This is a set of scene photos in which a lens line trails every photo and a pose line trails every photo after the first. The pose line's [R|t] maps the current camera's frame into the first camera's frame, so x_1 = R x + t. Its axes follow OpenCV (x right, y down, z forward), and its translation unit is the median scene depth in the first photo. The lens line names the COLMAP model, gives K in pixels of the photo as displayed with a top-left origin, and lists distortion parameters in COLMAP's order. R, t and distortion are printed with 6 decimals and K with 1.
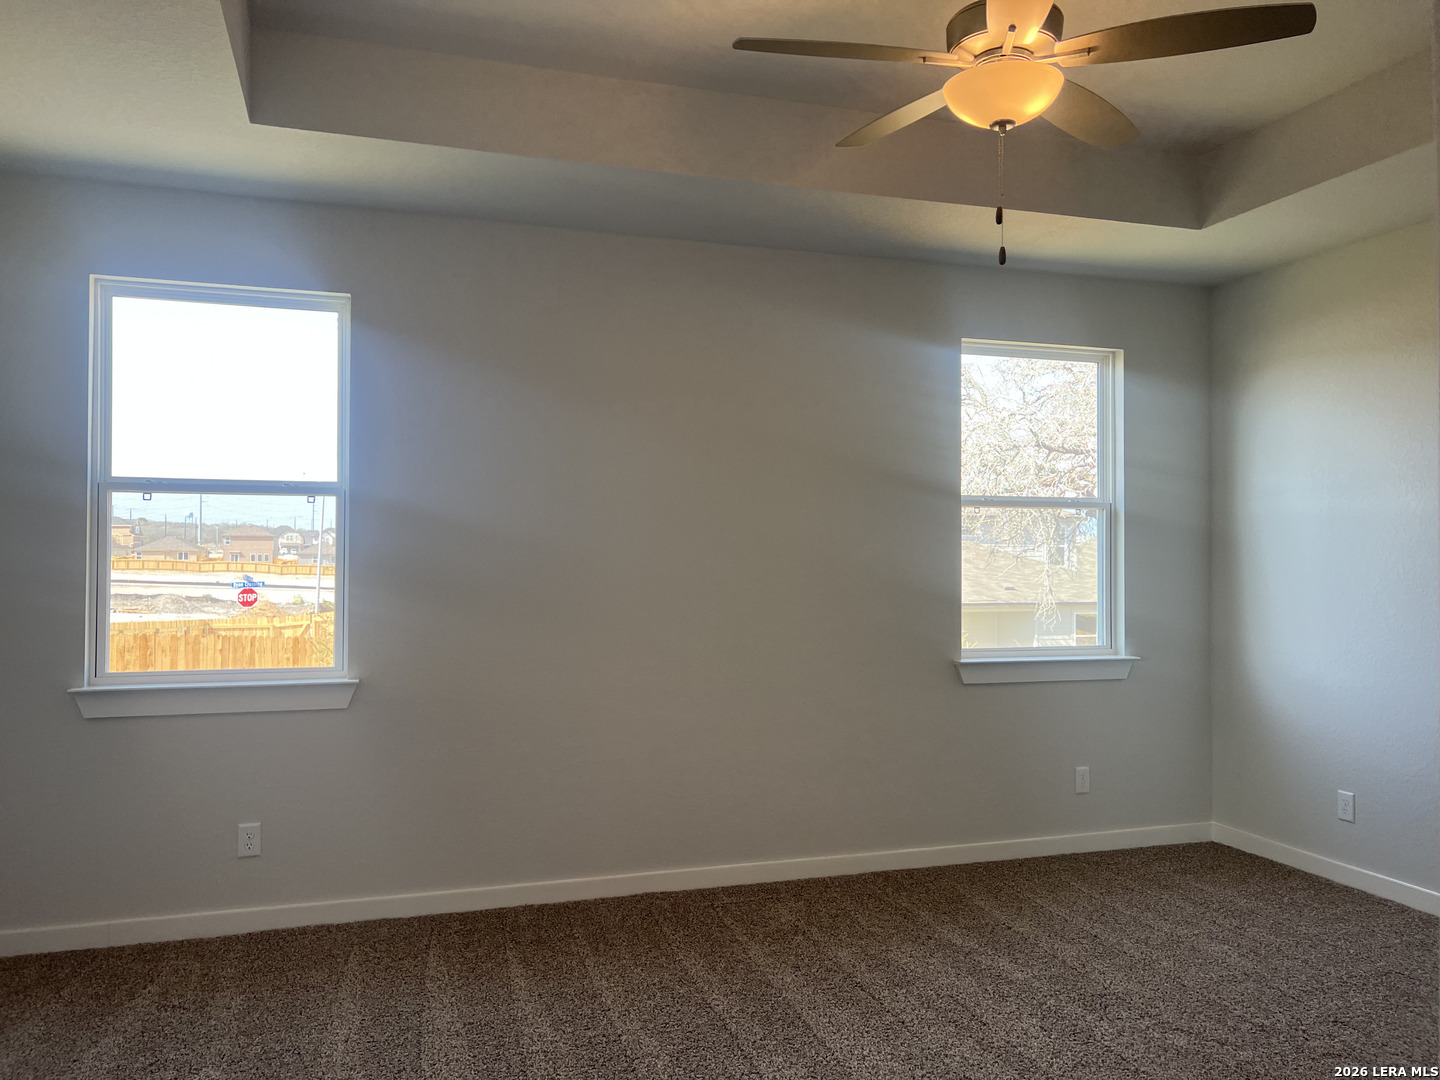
lens RADIAL K [[1088.5, 0, 709.6], [0, 1088.5, 555.1], [0, 0, 1]] dist [0.059458, -0.077361]
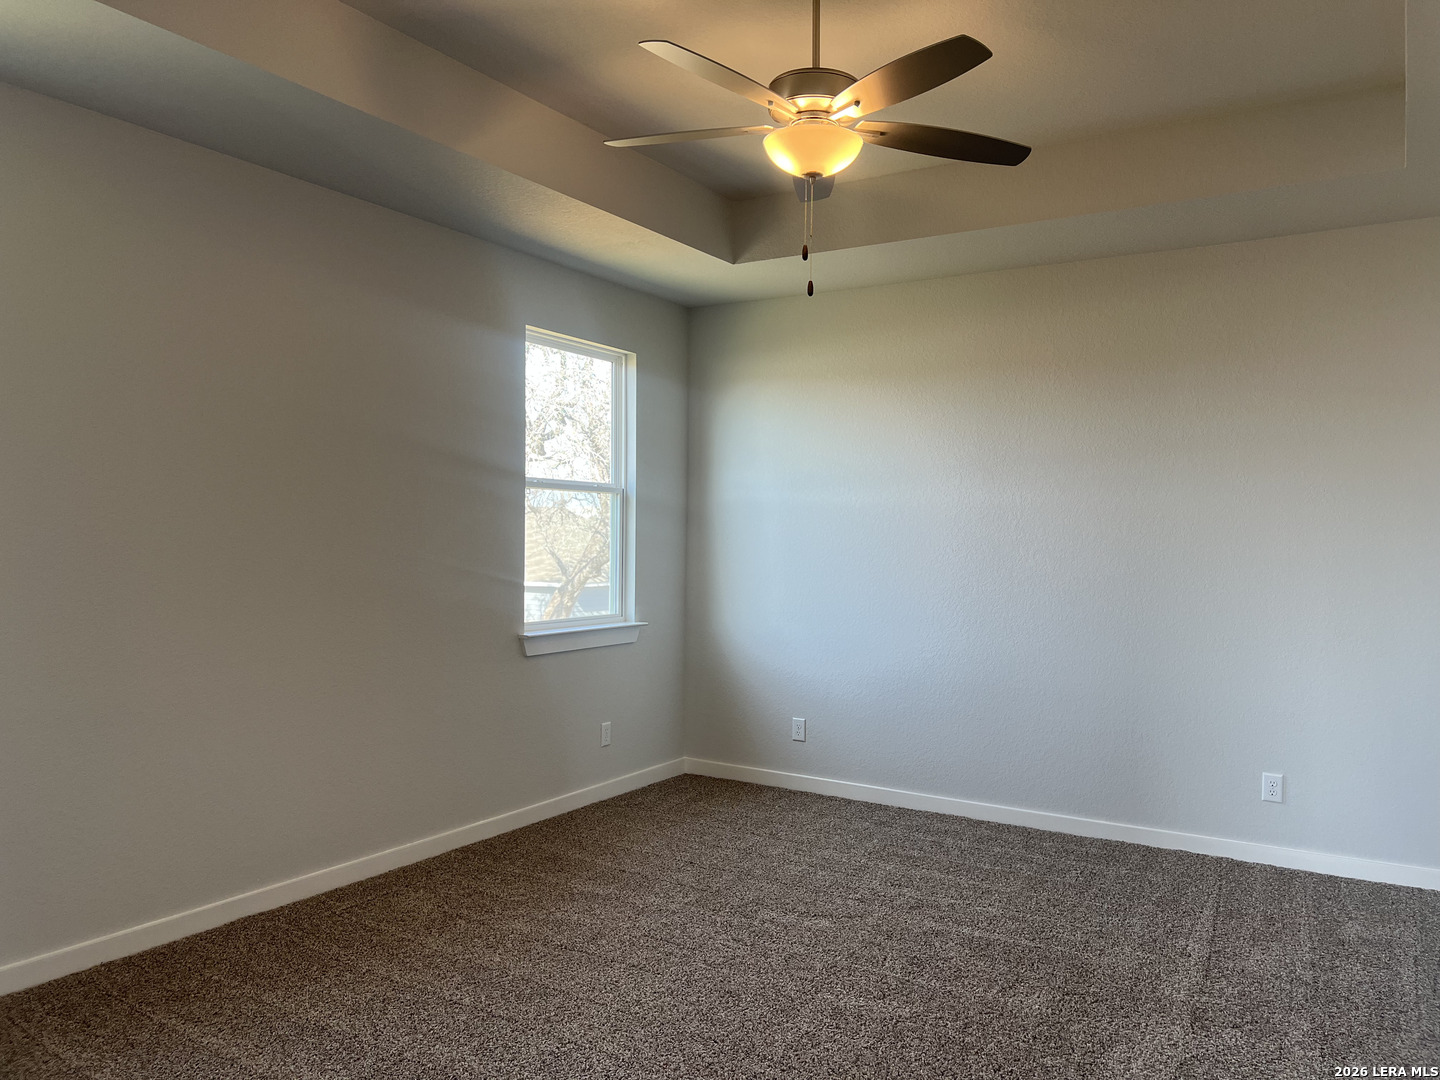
lens RADIAL K [[1088.5, 0, 709.6], [0, 1088.5, 555.1], [0, 0, 1]] dist [0.059458, -0.077361]
pose [[0.771036, -0.008453, 0.636735, -0.307642], [-0.008453, 0.999688, 0.023508, -0.005993], [-0.636735, -0.023508, 0.770724, 0.082023]]
